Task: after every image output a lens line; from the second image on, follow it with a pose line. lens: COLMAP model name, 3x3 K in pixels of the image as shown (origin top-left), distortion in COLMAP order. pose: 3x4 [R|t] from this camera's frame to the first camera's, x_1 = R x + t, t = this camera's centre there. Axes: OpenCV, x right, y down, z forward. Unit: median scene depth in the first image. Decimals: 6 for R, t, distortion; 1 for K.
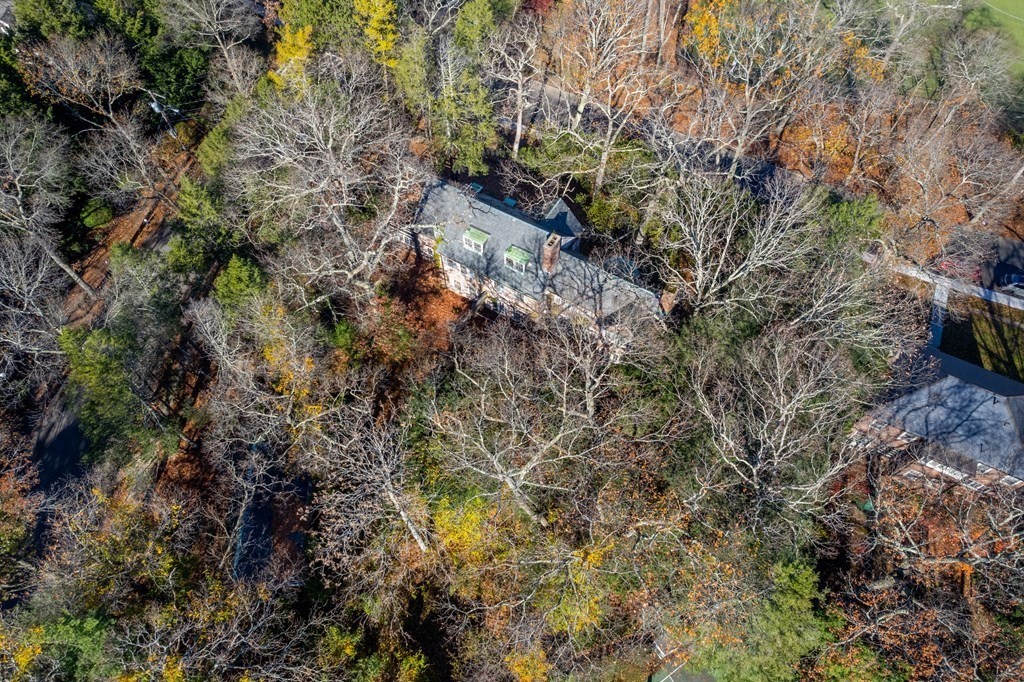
lens RADIAL K [[661.9, 0, 518.5], [0, 661.9, 343.0], [0, 0, 1]] dist [-0.082543, 0.073622]
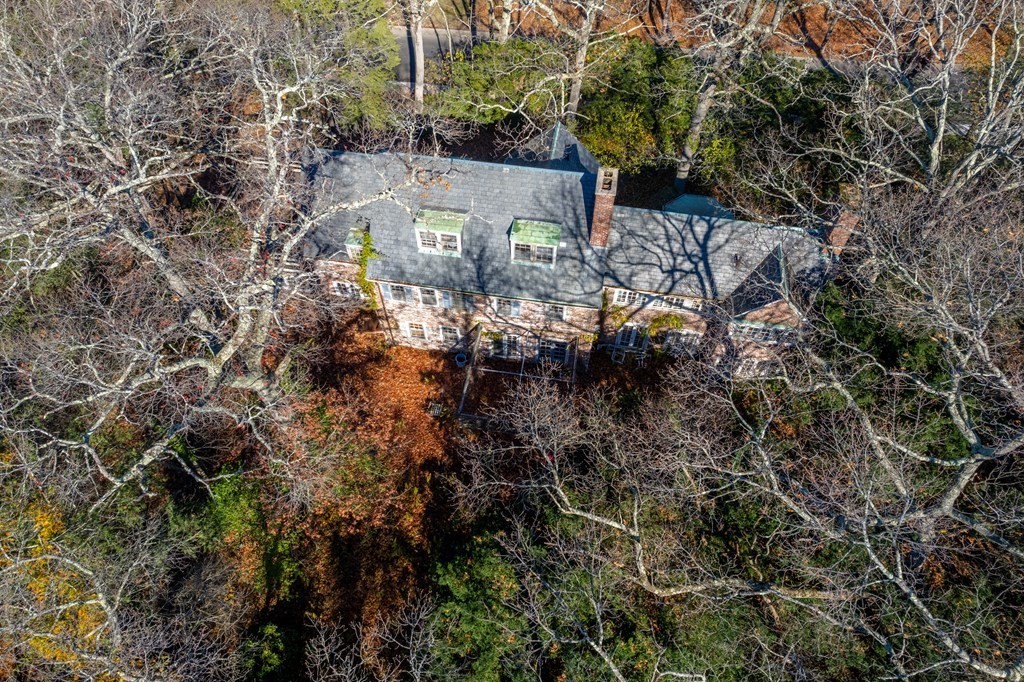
lens RADIAL K [[661.9, 0, 518.5], [0, 661.9, 343.0], [0, 0, 1]] dist [-0.082543, 0.073622]
pose [[0.930716, -0.301099, 0.207624, -0.140023], [0.311936, 0.949875, -0.020797, -0.045379], [-0.190955, 0.084122, 0.977987, 0.502132]]
